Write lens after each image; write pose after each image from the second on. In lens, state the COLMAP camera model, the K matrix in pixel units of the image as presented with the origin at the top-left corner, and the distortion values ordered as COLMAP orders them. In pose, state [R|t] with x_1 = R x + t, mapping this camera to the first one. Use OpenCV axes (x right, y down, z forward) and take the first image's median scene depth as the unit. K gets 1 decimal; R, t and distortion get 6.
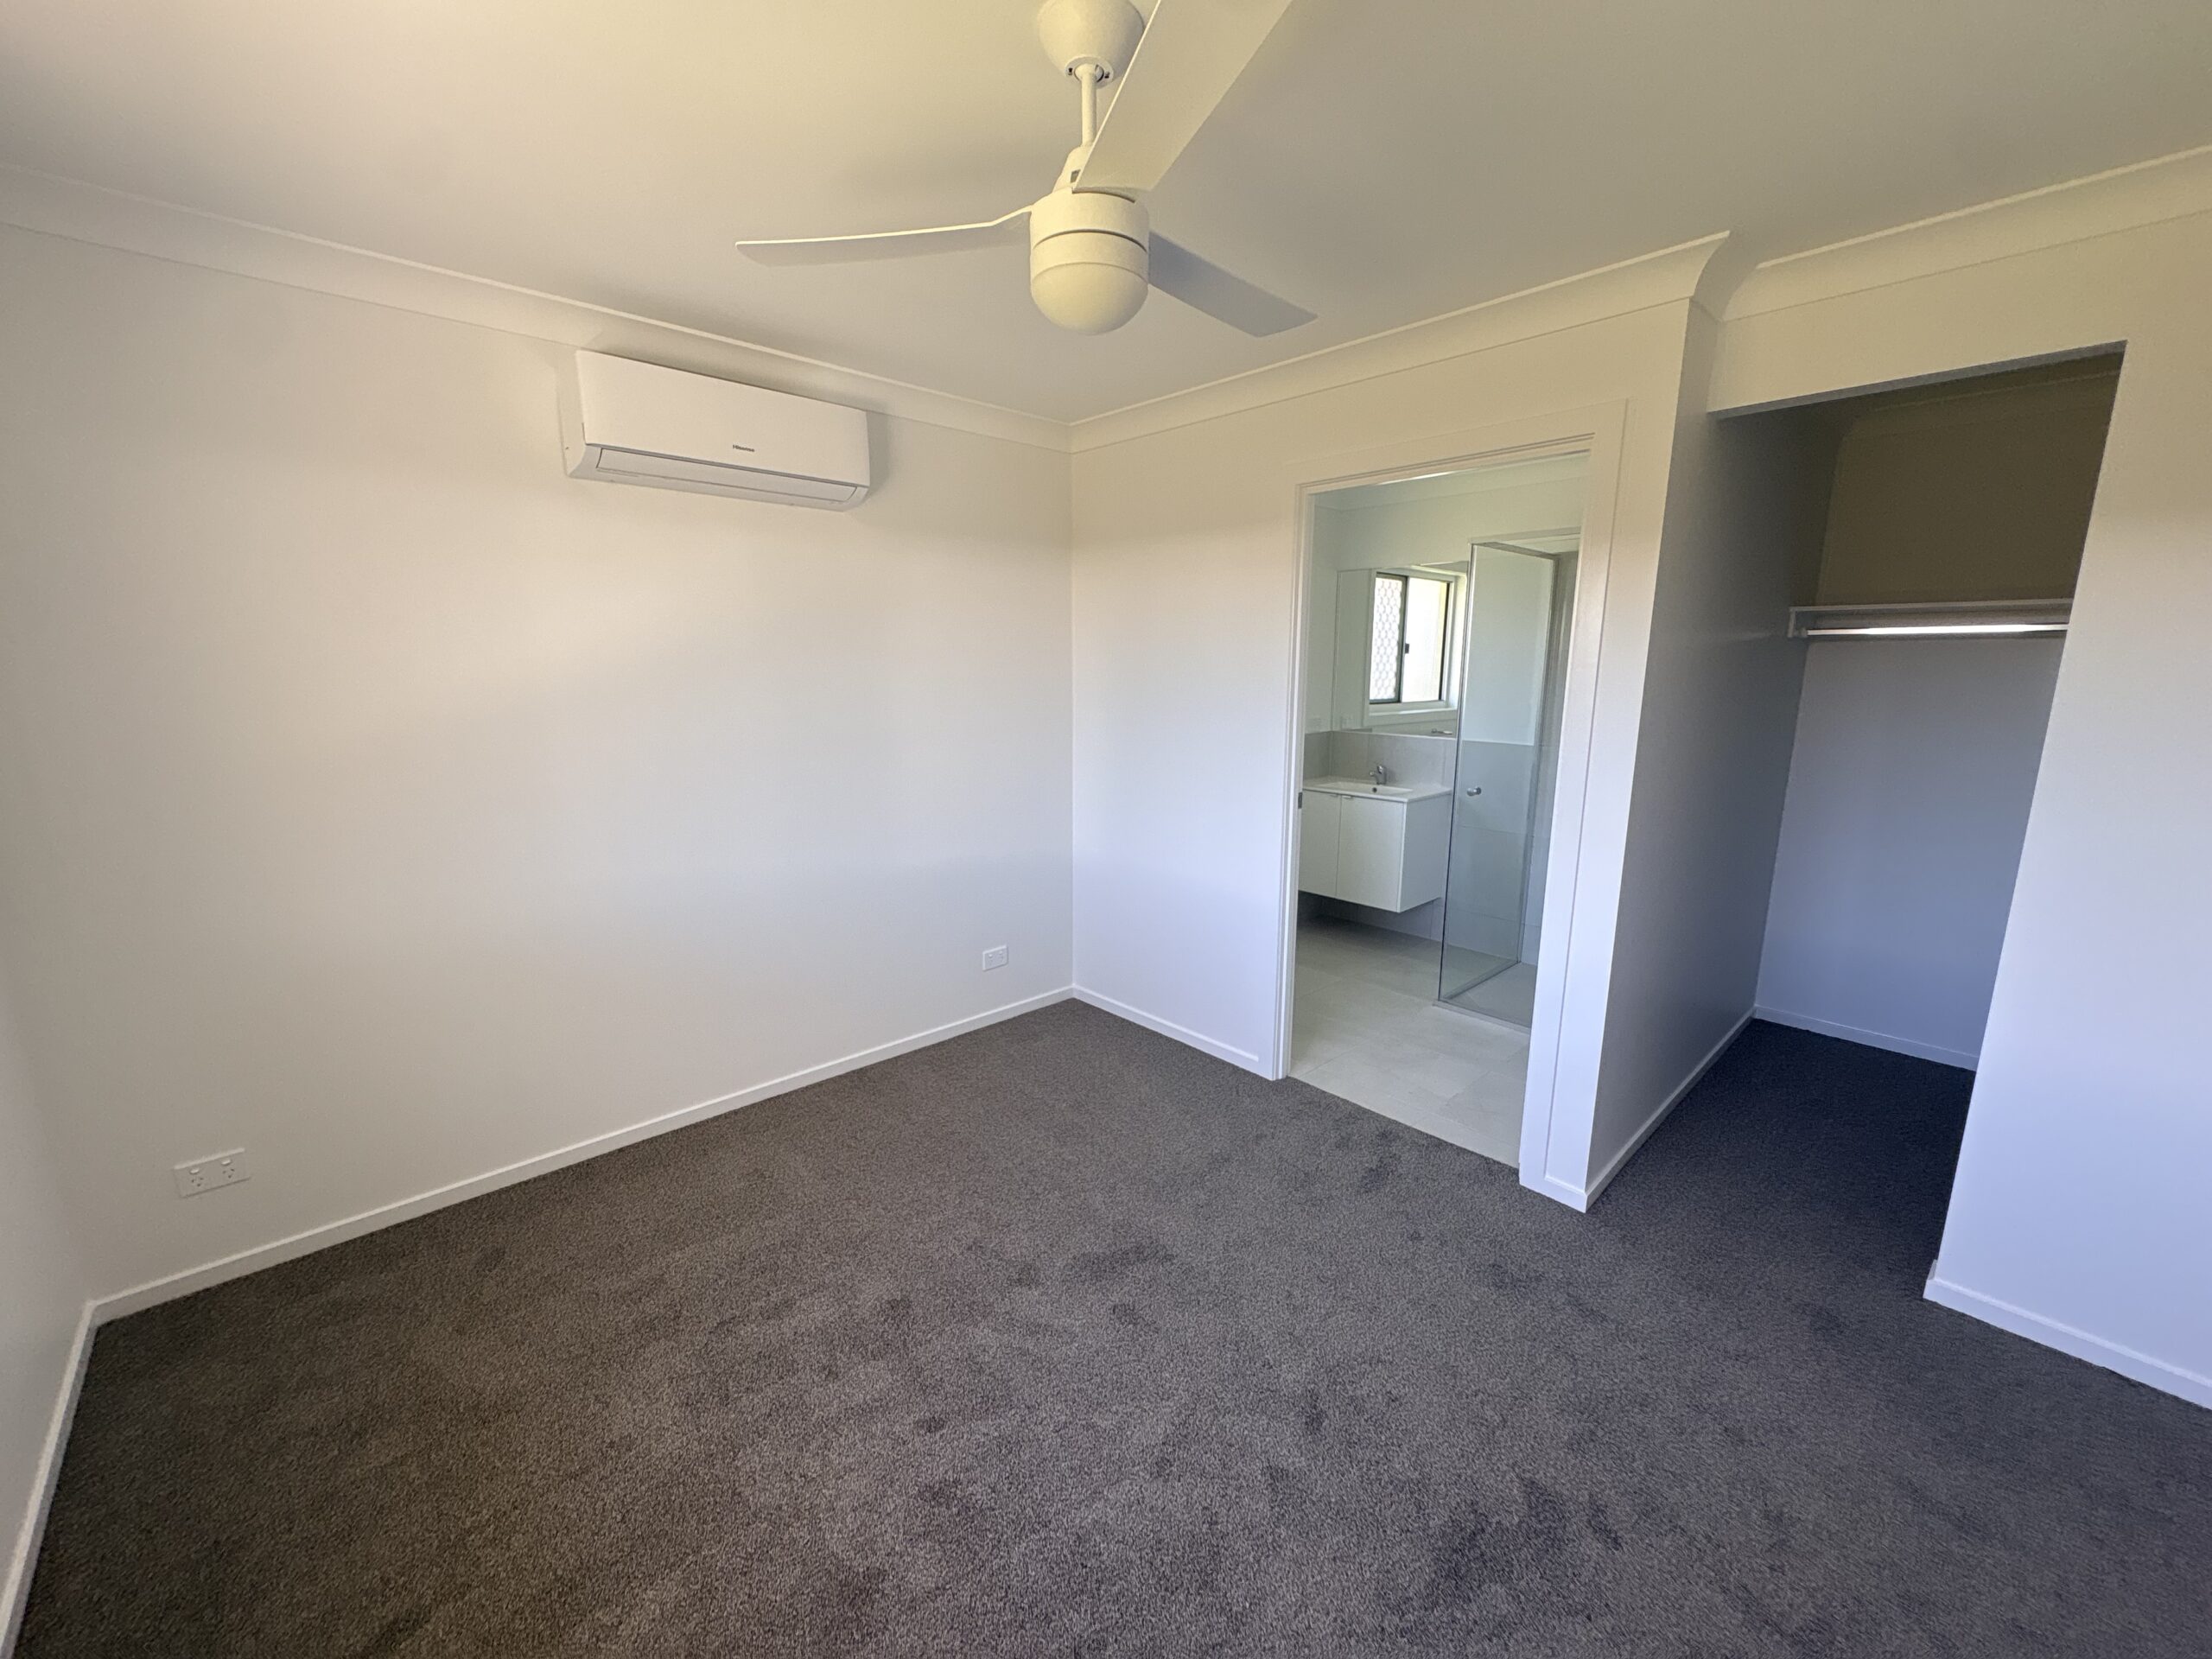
lens RADIAL K [[876.6, 0, 1072.6], [0, 876.6, 831.8], [0, 0, 1]] dist [0.110624, 0.000008]
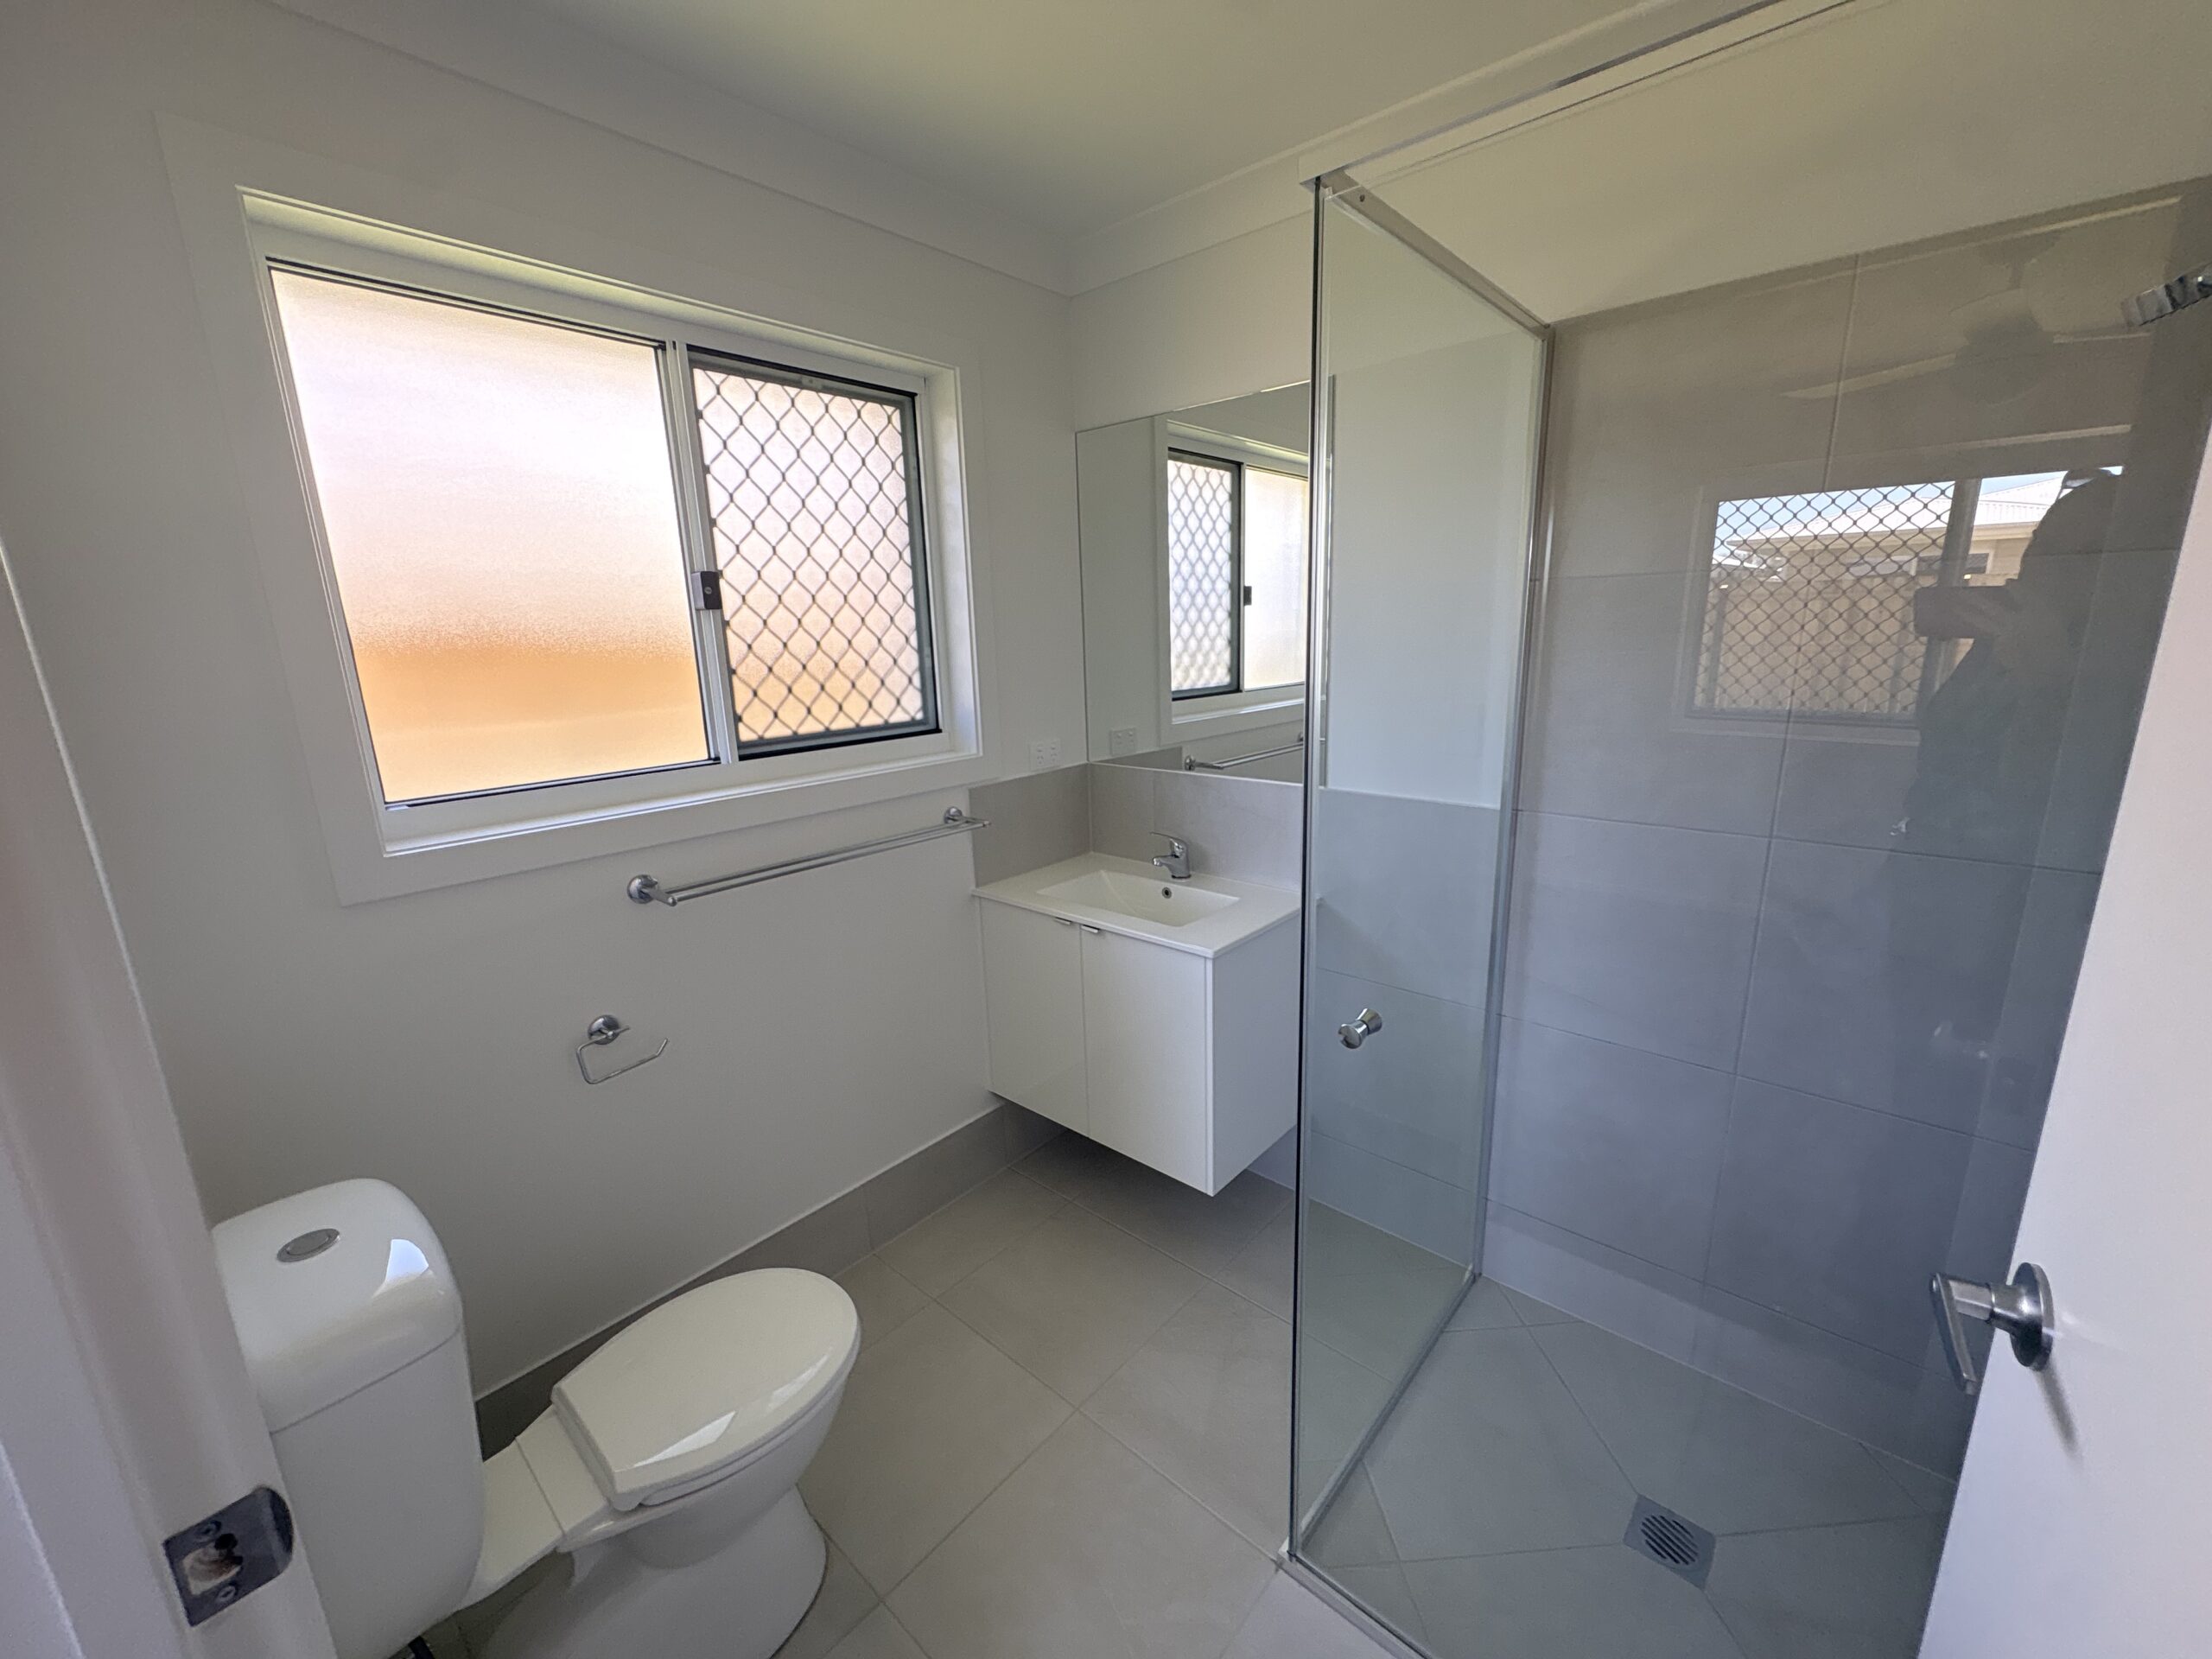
lens RADIAL K [[876.6, 0, 1072.6], [0, 876.6, 831.8], [0, 0, 1]] dist [0.110624, 0.000008]
pose [[0.994762, -0.058547, 0.083786, 0.211829], [0.055729, 0.997812, 0.035586, -0.082761], [-0.085686, -0.030731, 0.995848, 0.451813]]
